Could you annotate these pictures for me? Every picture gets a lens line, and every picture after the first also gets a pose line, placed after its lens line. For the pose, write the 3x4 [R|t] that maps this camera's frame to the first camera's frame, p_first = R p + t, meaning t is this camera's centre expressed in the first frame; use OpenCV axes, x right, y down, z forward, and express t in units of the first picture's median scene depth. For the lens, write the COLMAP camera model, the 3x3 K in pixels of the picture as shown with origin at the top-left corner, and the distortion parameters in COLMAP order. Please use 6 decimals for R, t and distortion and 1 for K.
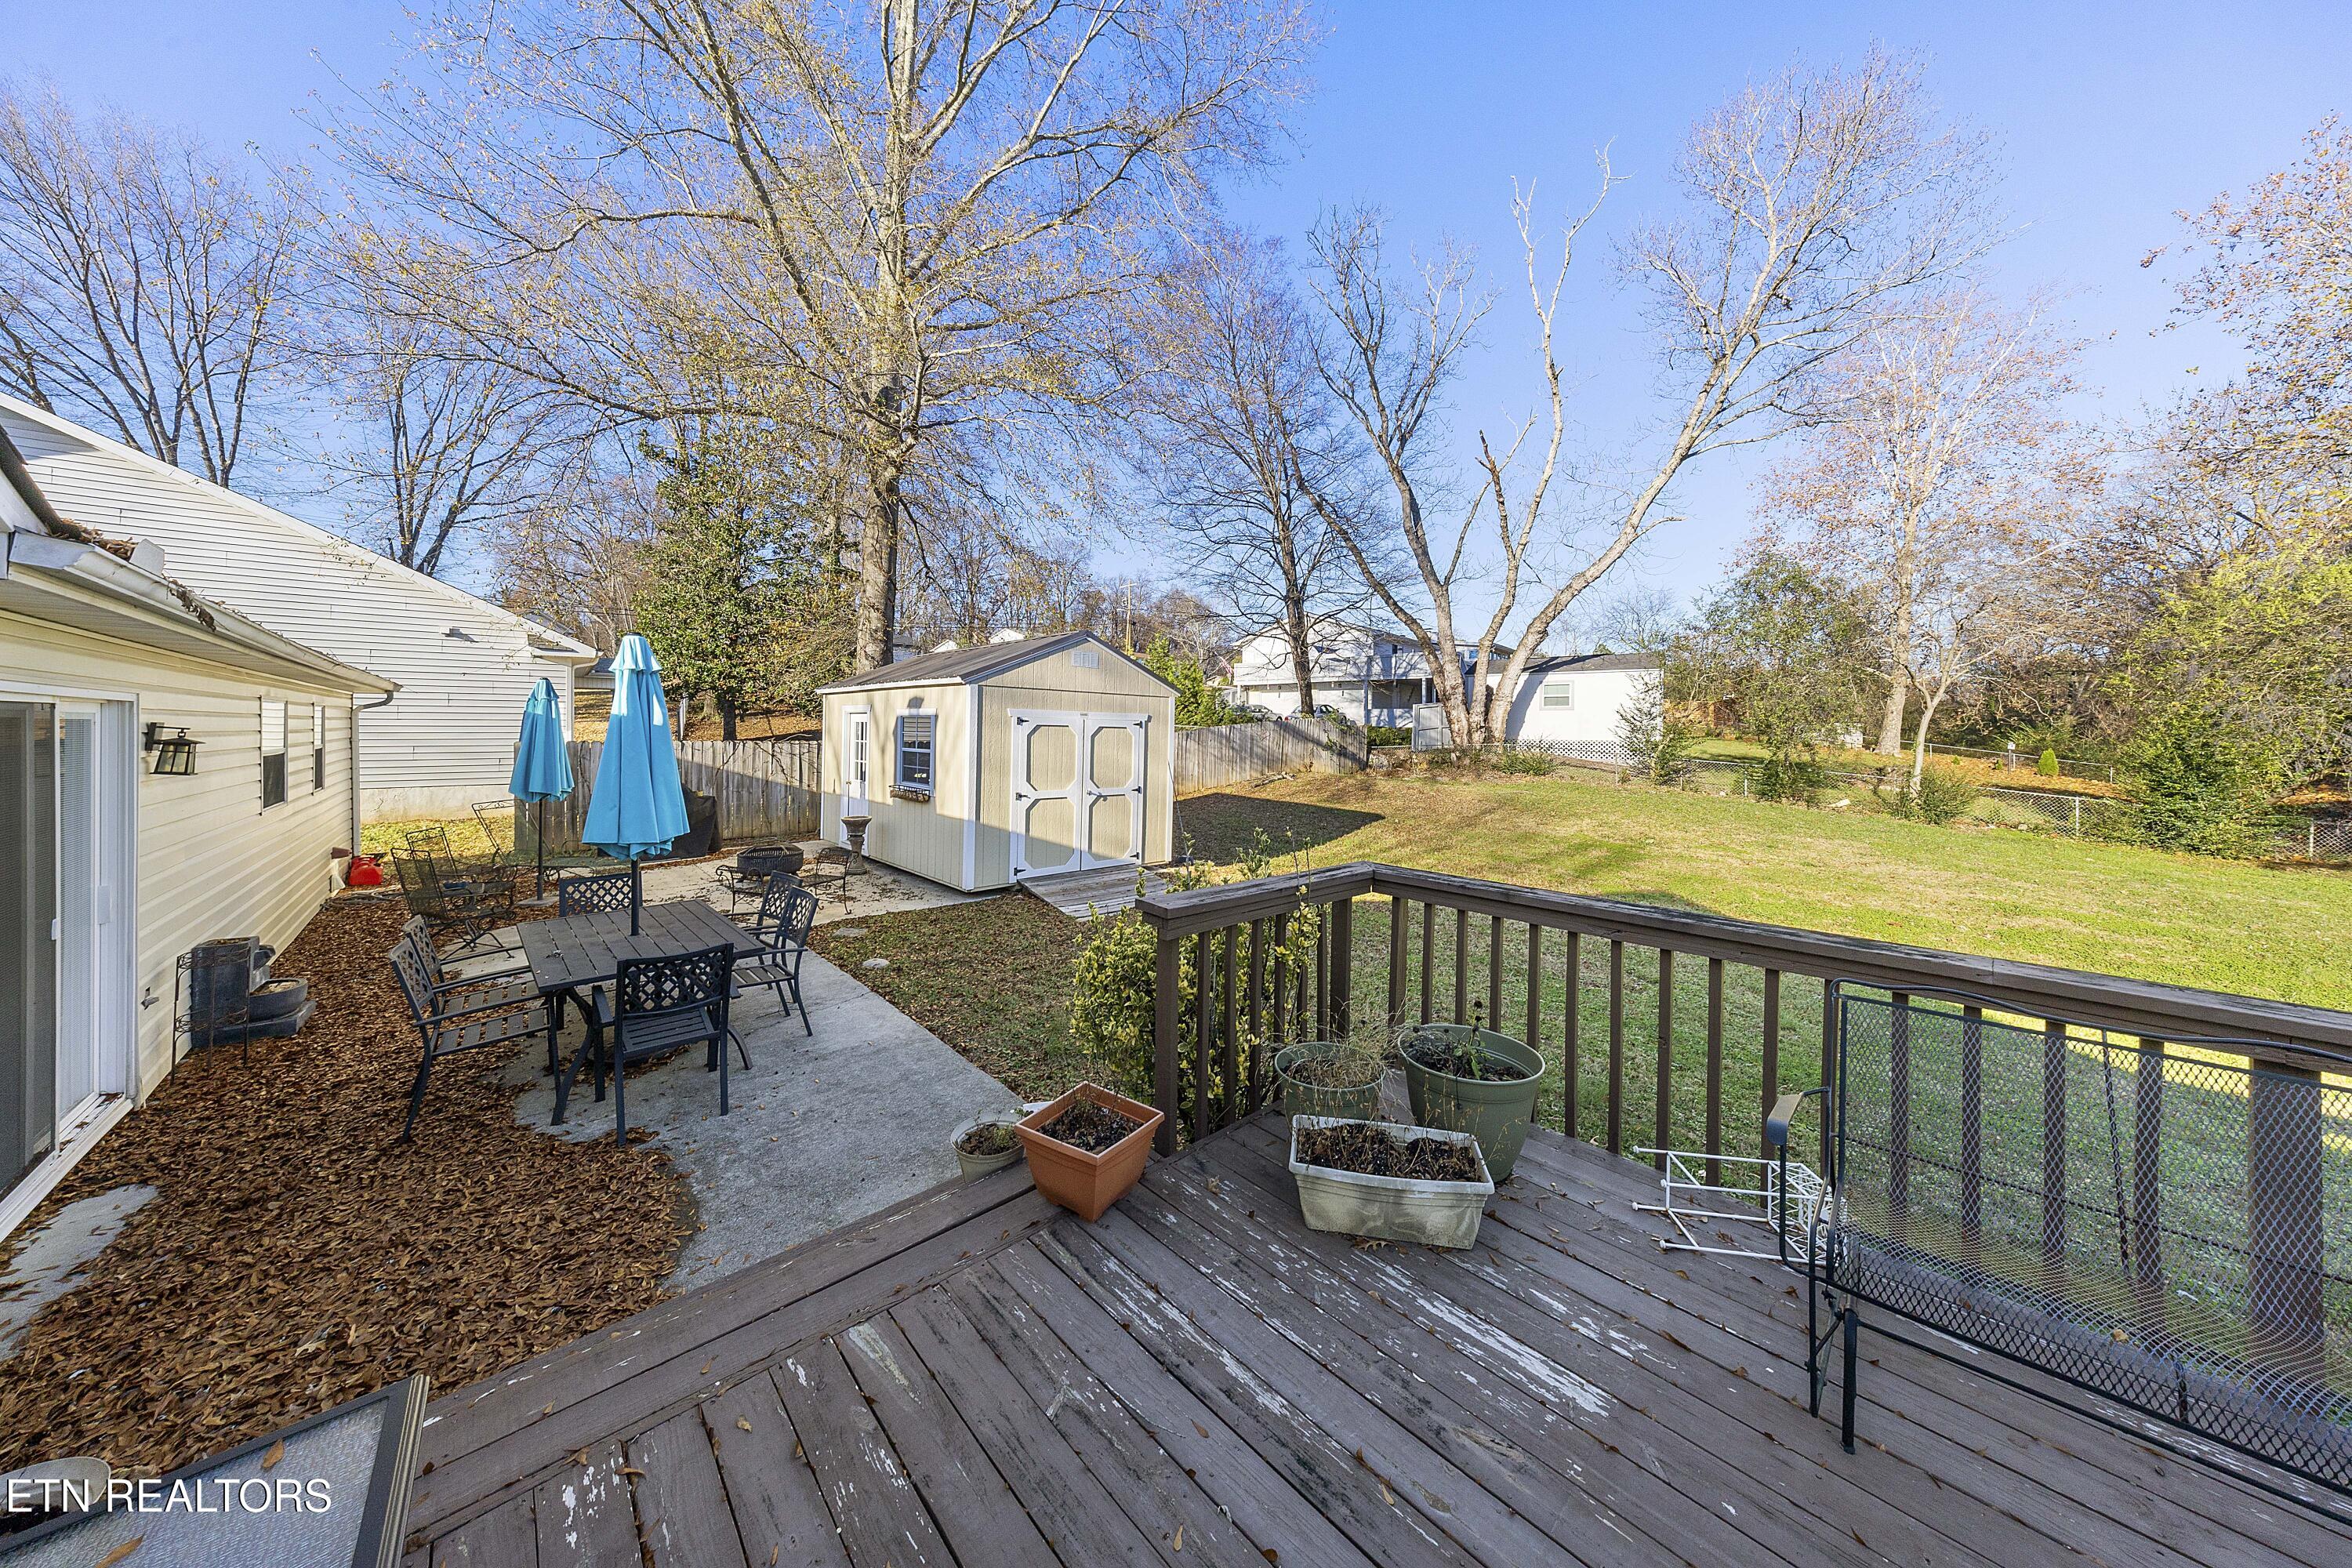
lens RADIAL K [[755.1, 0, 1184.5], [0, 755.1, 728.9], [0, 0, 1]] dist [0.002431, -0.000267]
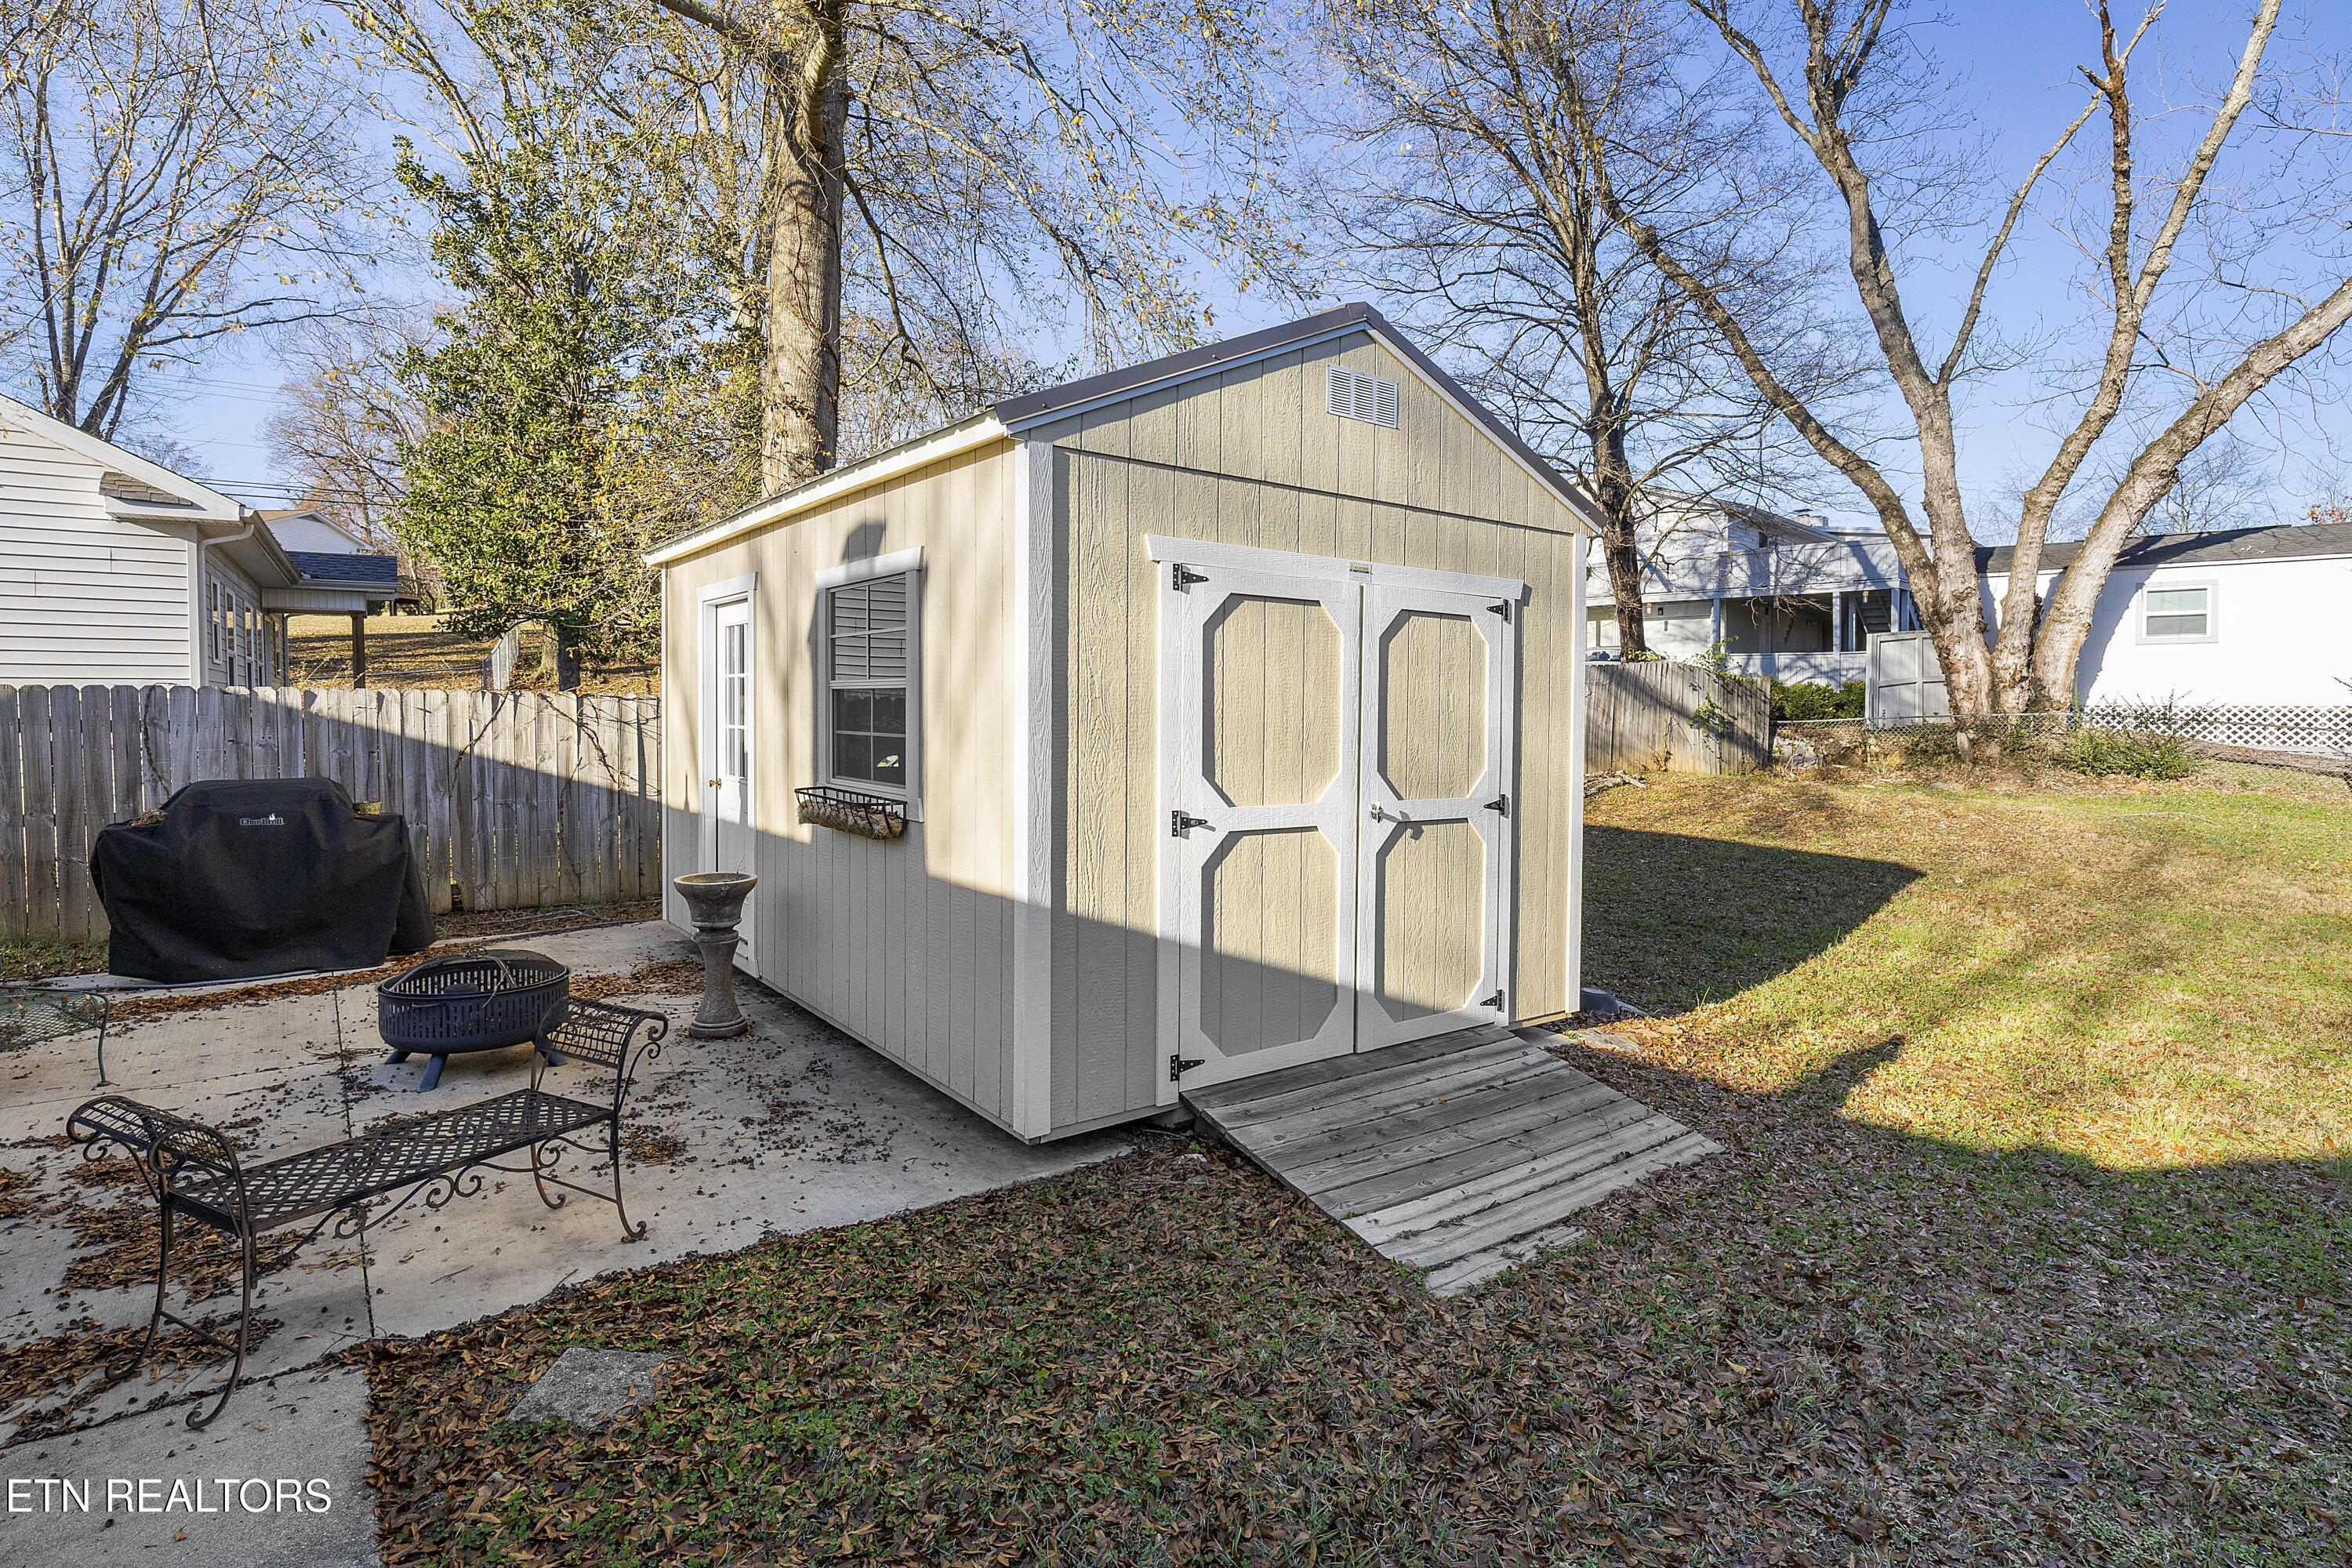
lens RADIAL K [[1341.6, 0, 1079.0], [0, 1341.6, 748.7], [0, 0, 1]] dist [-0.000908, 0.000957]
pose [[0.978321, -0.004118, -0.207053, -0.127600], [0.011907, 0.999267, 0.036387, 0.033532], [0.206751, -0.038063, 0.977653, 0.397120]]
